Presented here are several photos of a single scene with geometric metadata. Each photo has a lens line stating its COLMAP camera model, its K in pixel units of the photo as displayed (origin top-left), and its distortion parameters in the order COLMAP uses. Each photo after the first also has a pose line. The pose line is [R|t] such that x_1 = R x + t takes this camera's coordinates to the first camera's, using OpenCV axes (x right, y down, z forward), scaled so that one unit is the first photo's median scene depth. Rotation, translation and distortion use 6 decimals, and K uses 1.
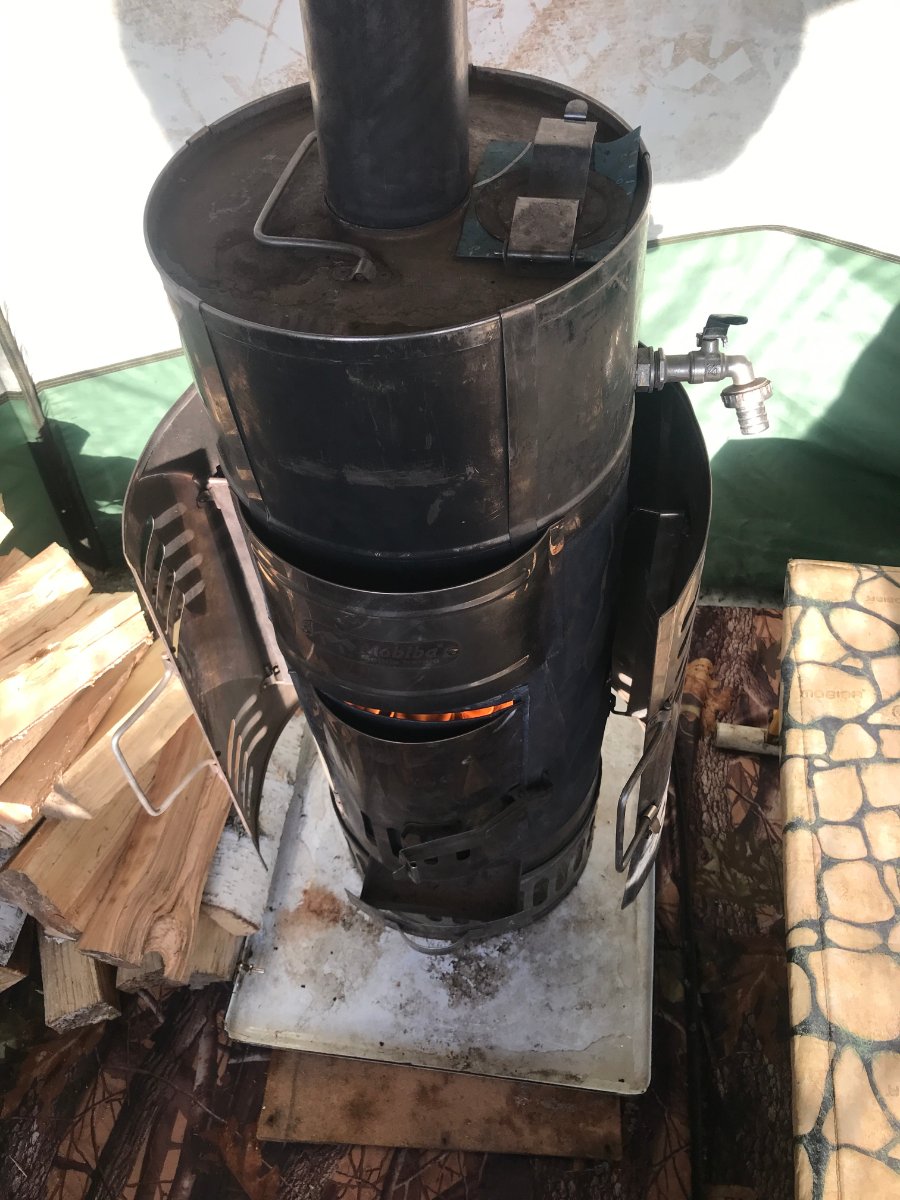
lens RADIAL K [[992.4, 0, 450.0], [0, 992.4, 600.0], [0, 0, 1]] dist [-0.039004, 0.094930]
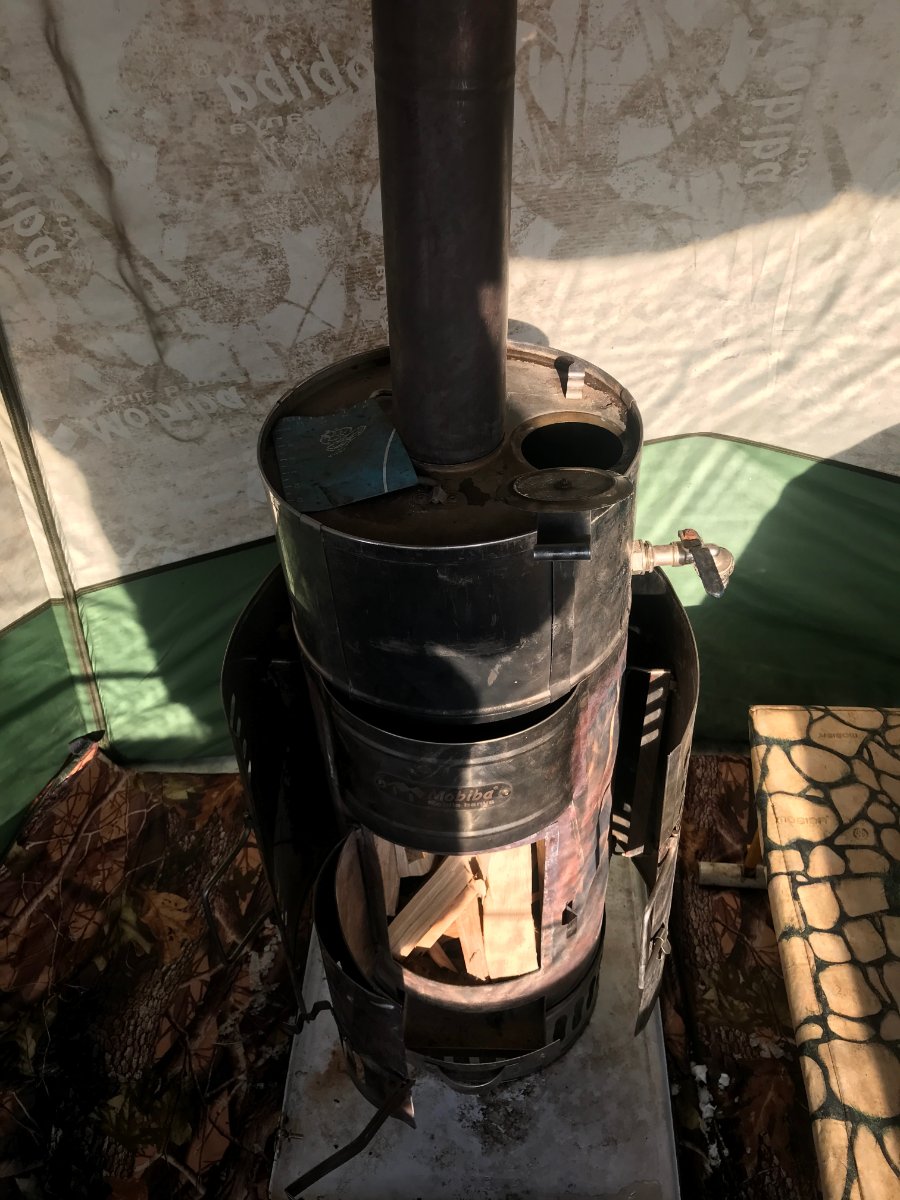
lens RADIAL K [[992.4, 0, 450.0], [0, 992.4, 600.0], [0, 0, 1]] dist [-0.039004, 0.094930]
pose [[0.995833, -0.051929, 0.074972, -0.083276], [0.064778, 0.981409, -0.180666, 0.021978], [-0.064197, 0.184770, 0.980683, -0.133664]]
